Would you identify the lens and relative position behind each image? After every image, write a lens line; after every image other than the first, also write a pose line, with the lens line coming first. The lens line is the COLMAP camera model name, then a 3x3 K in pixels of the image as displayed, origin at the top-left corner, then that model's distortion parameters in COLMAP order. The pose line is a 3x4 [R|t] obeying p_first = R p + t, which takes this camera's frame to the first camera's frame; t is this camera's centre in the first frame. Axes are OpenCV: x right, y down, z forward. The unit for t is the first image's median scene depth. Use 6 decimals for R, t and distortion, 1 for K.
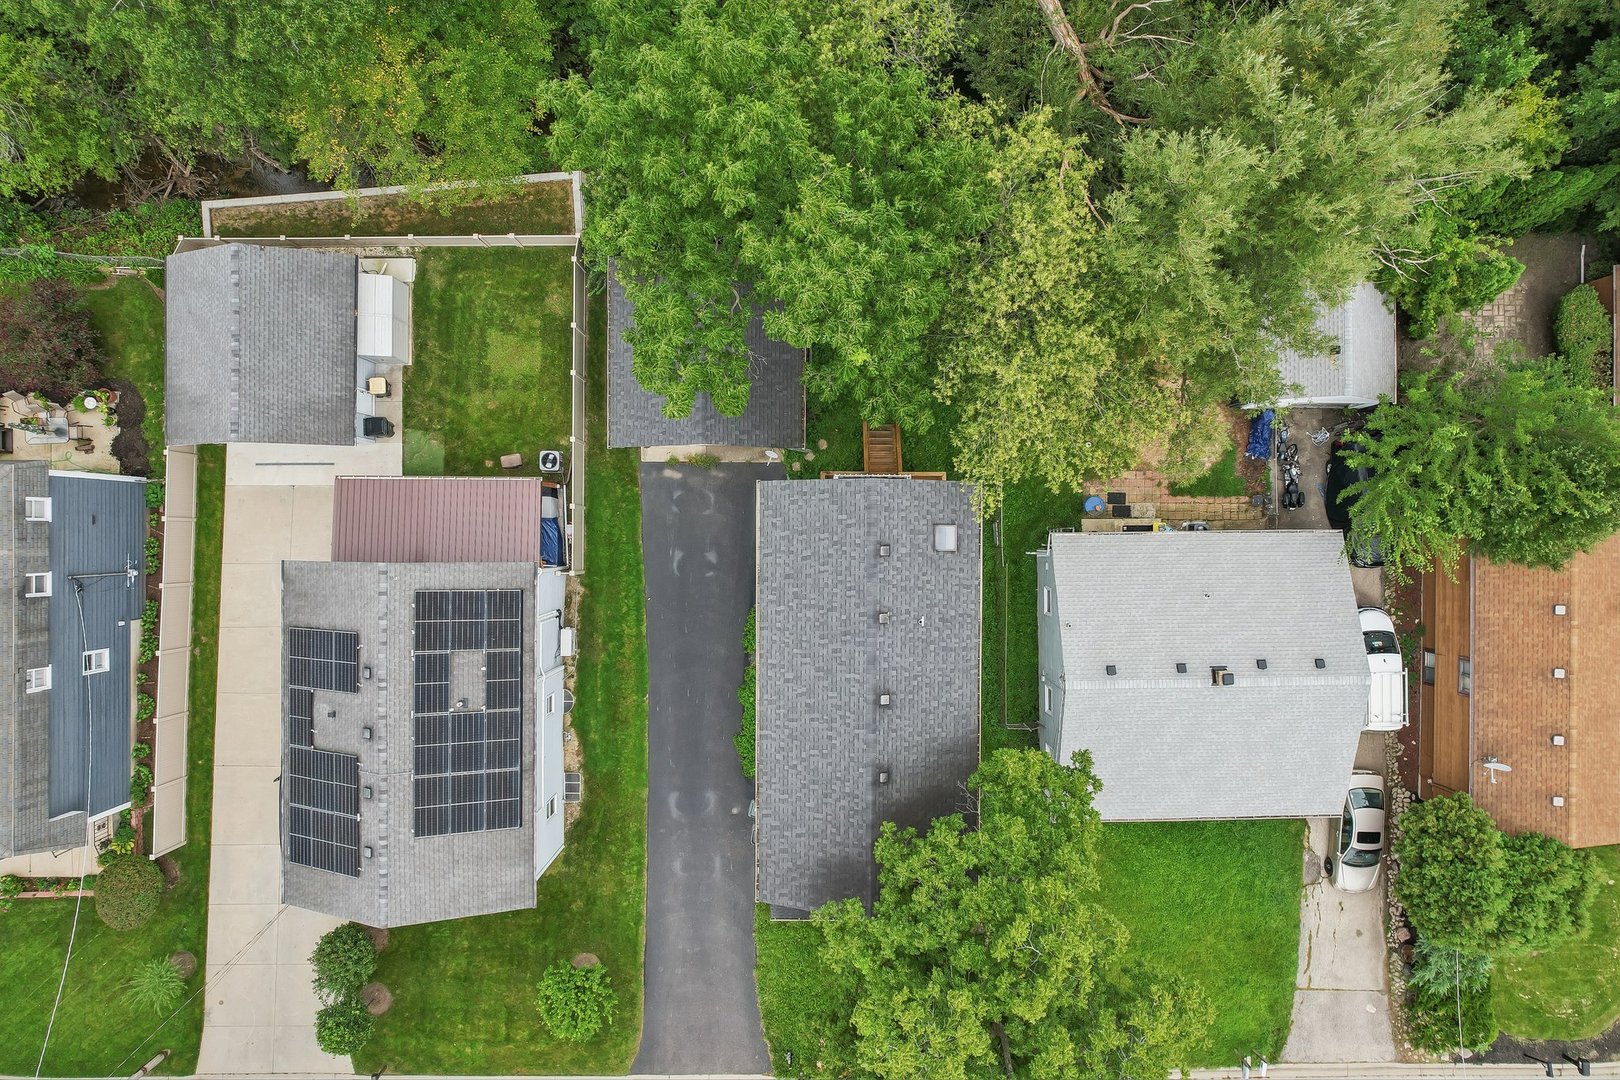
lens RADIAL K [[1047.5, 0, 810.0], [0, 1047.5, 540.0], [0, 0, 1]] dist [-0.083476, 0.088234]
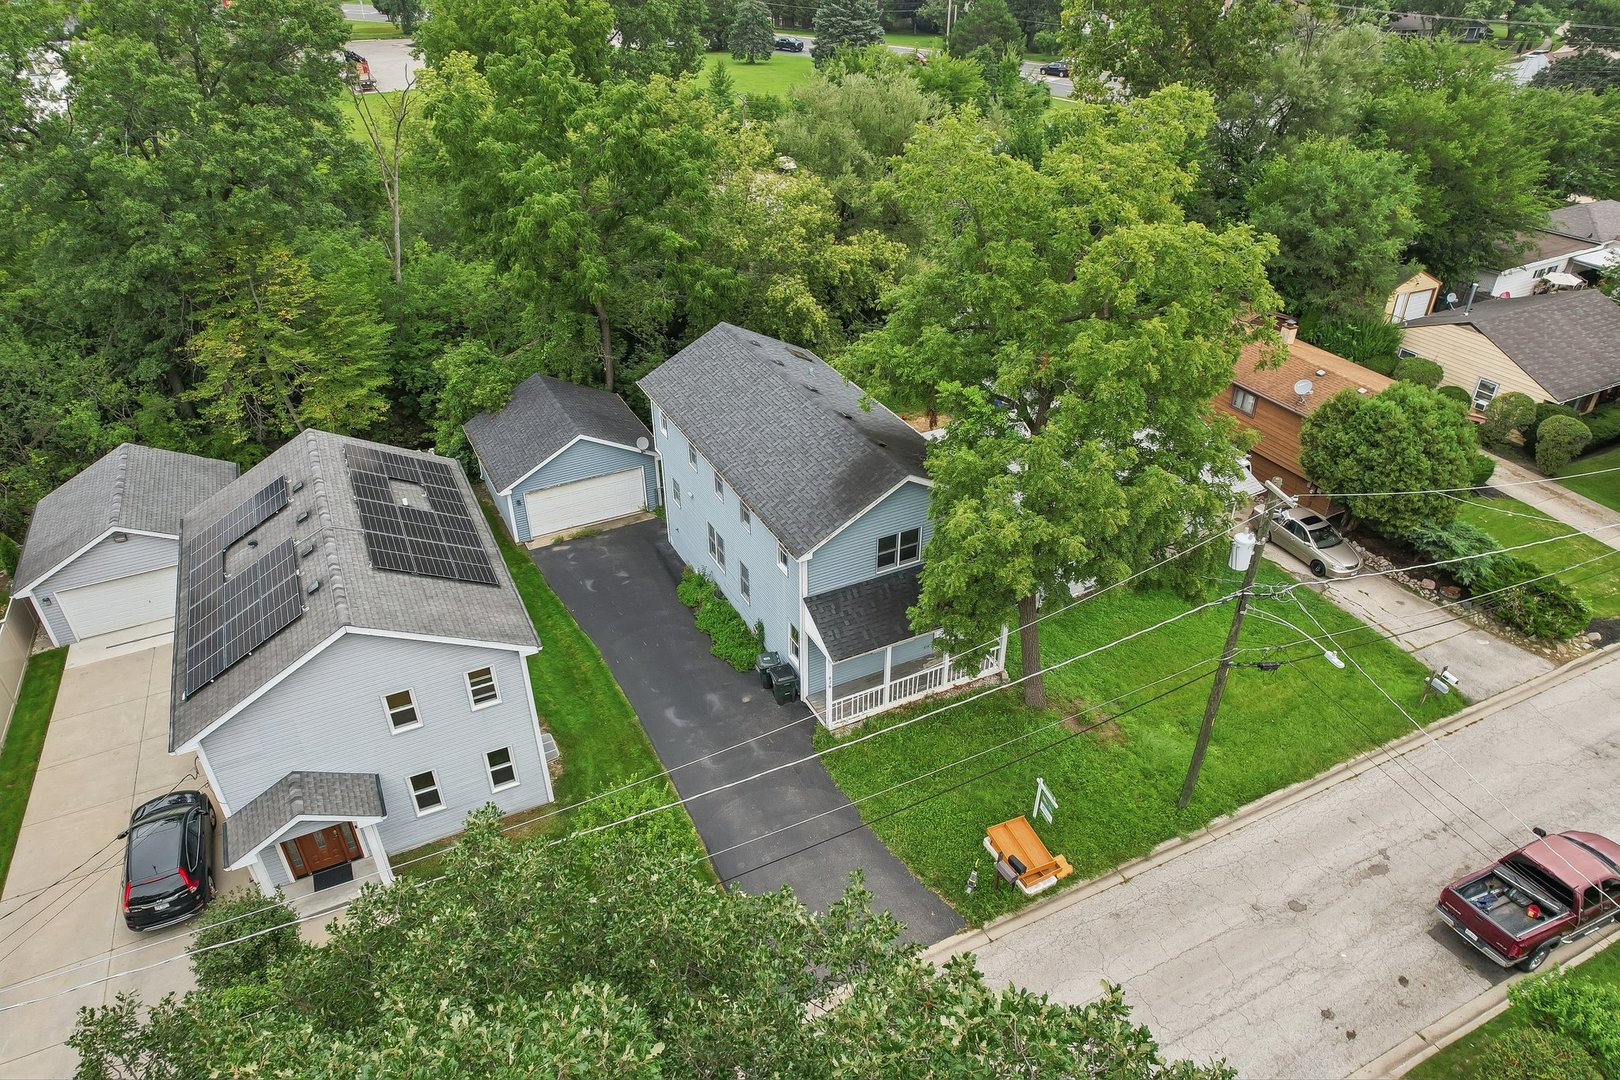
lens RADIAL K [[1047.5, 0, 810.0], [0, 1047.5, 540.0], [0, 0, 1]] dist [-0.083476, 0.088234]
pose [[0.890750, -0.247007, 0.381513, -0.321241], [0.454364, 0.463904, -0.760491, 0.880710], [0.010861, 0.850753, 0.525454, 0.470345]]
